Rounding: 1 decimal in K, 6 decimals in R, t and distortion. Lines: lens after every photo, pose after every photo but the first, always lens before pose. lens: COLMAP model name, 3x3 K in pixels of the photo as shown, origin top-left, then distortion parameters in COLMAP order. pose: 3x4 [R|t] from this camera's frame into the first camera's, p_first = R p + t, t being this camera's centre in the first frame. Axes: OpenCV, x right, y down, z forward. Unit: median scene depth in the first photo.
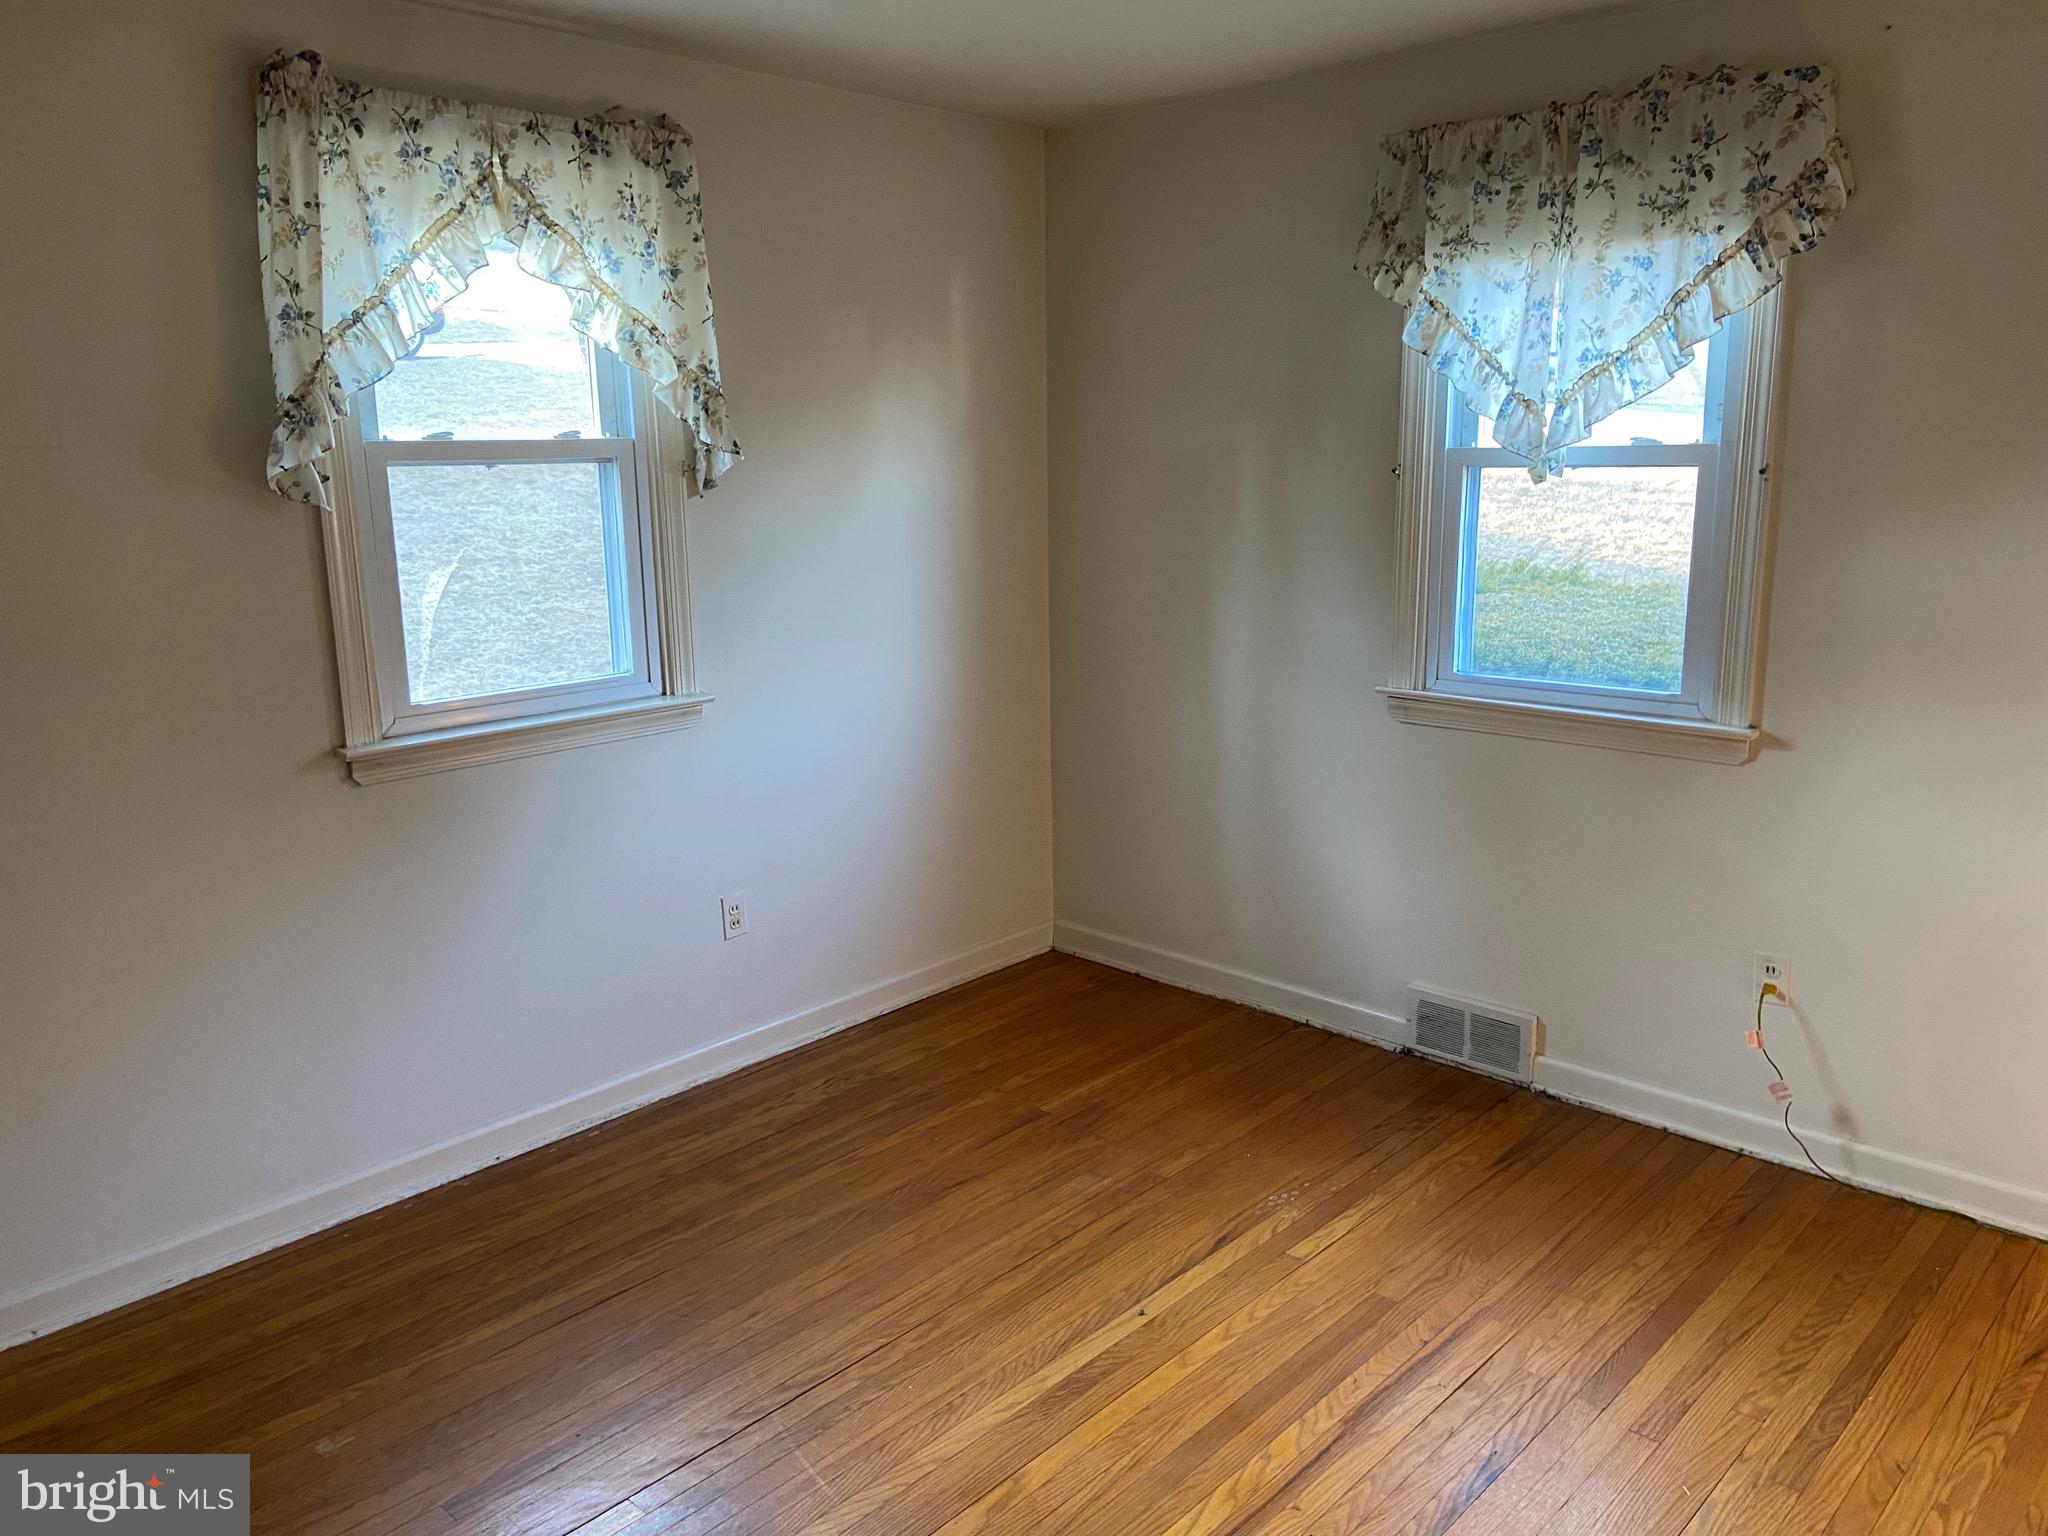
lens RADIAL K [[1552.2, 0, 1020.7], [0, 1552.2, 756.7], [0, 0, 1]] dist [0.118262, -0.135440]
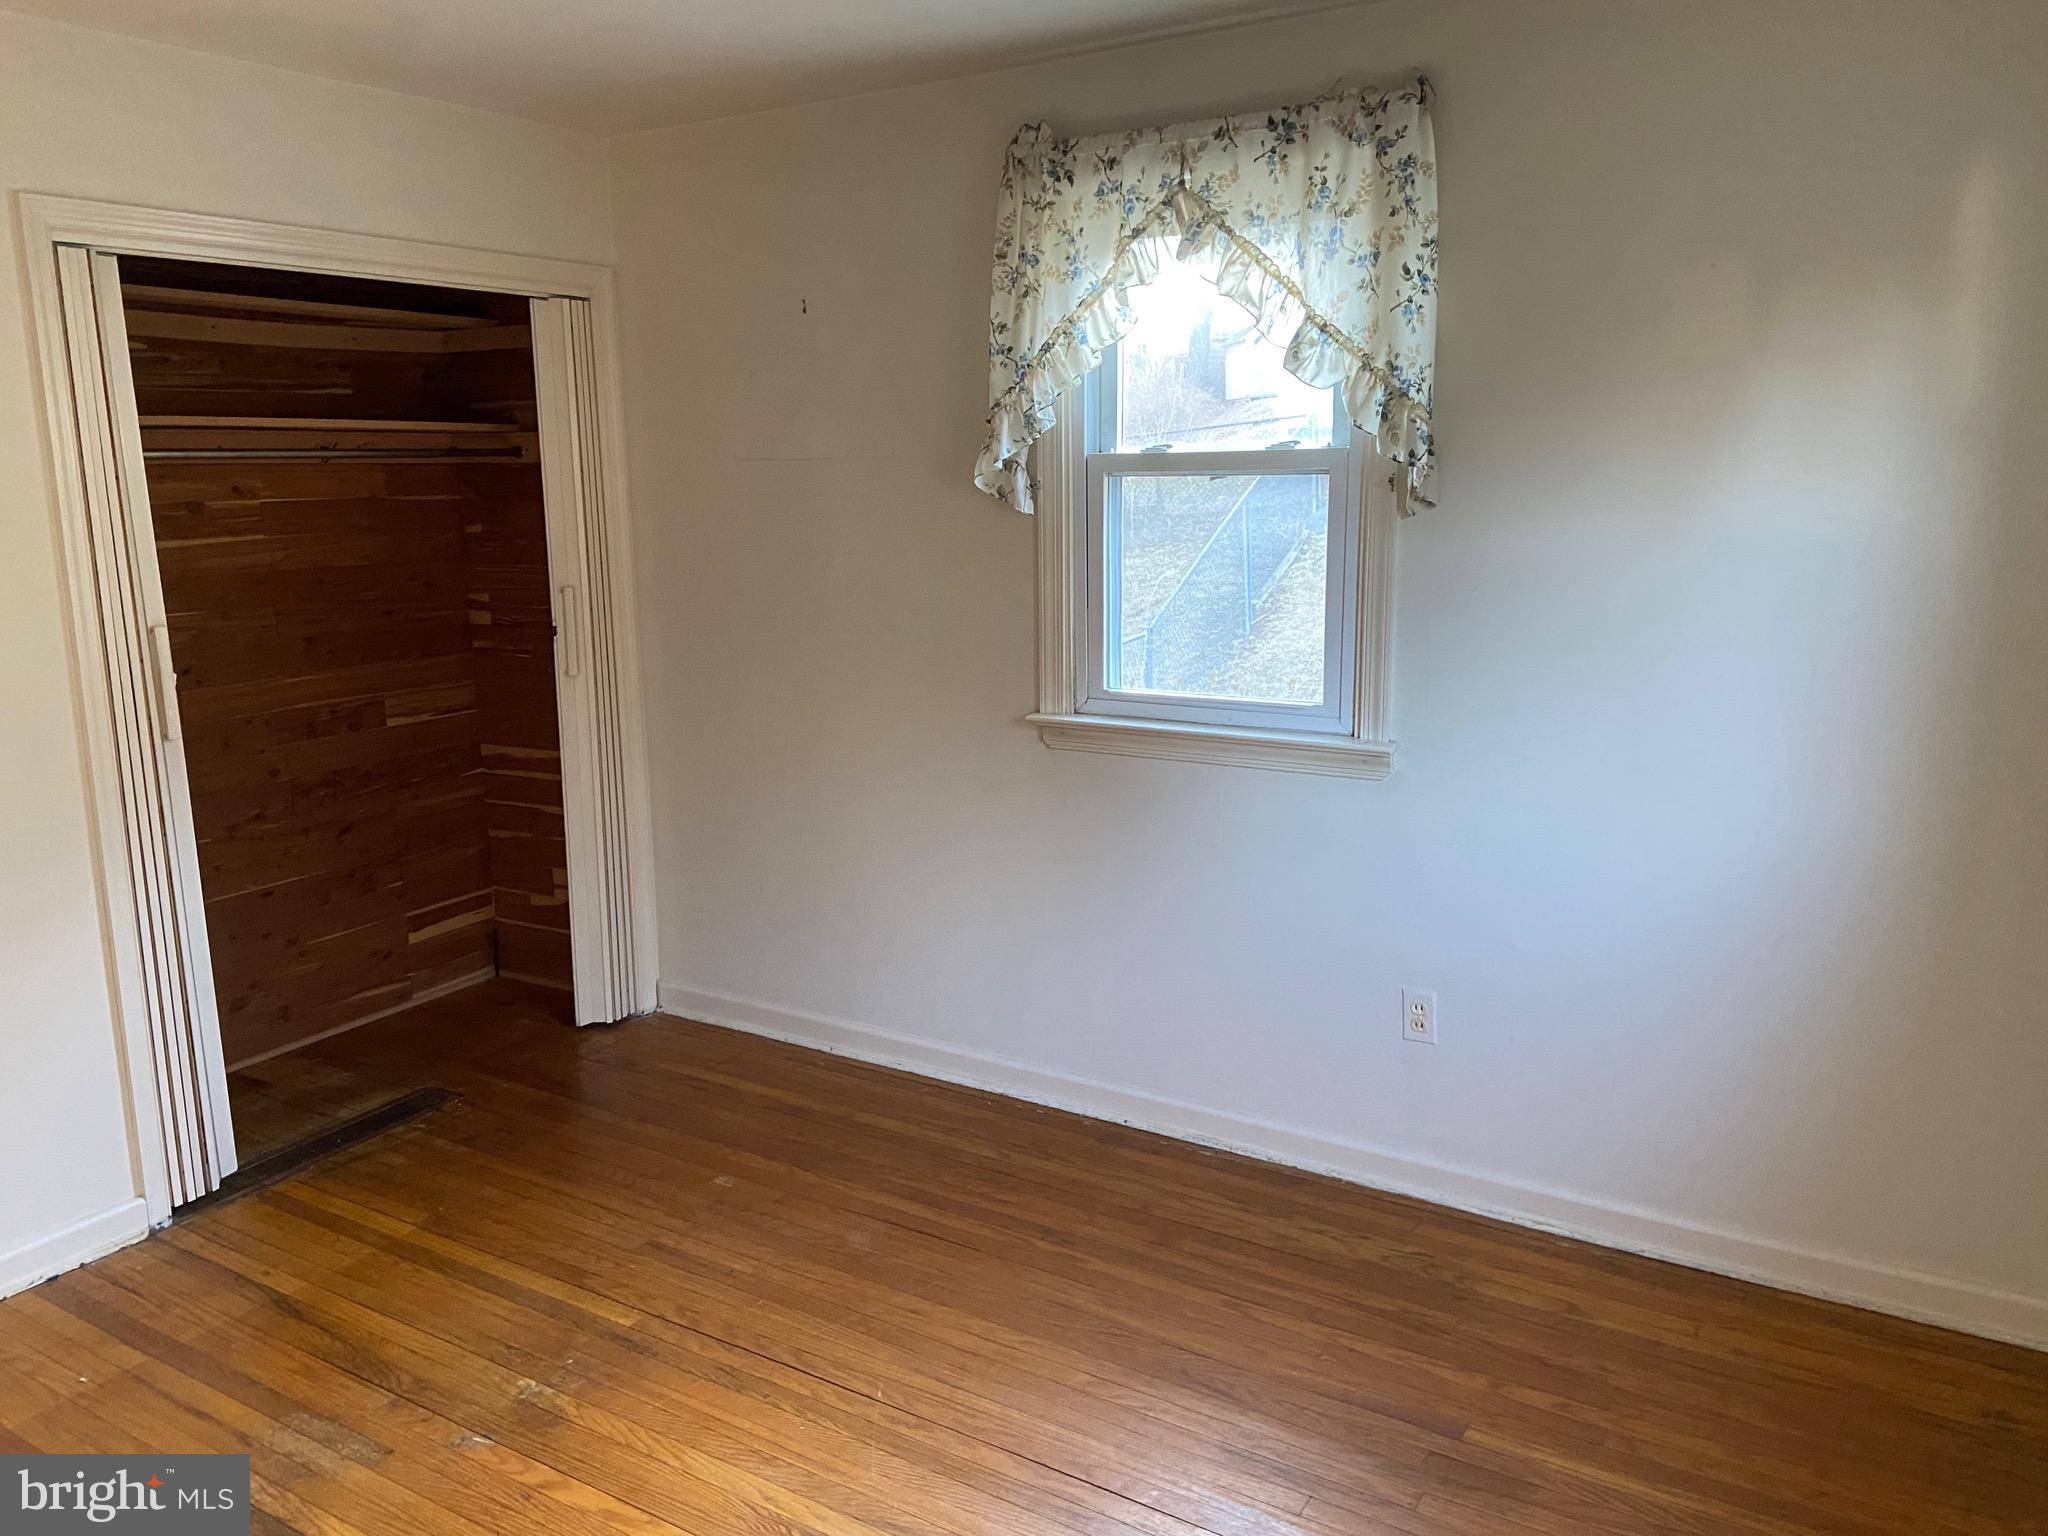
lens RADIAL K [[1552.2, 0, 1017.8], [0, 1552.2, 763.0], [0, 0, 1]] dist [0.118262, -0.135440]
pose [[0.179883, 0.201393, -0.962851, 0.668299], [-0.191303, 0.967292, 0.166582, -0.153087], [0.964907, 0.154231, 0.212526, 0.706376]]
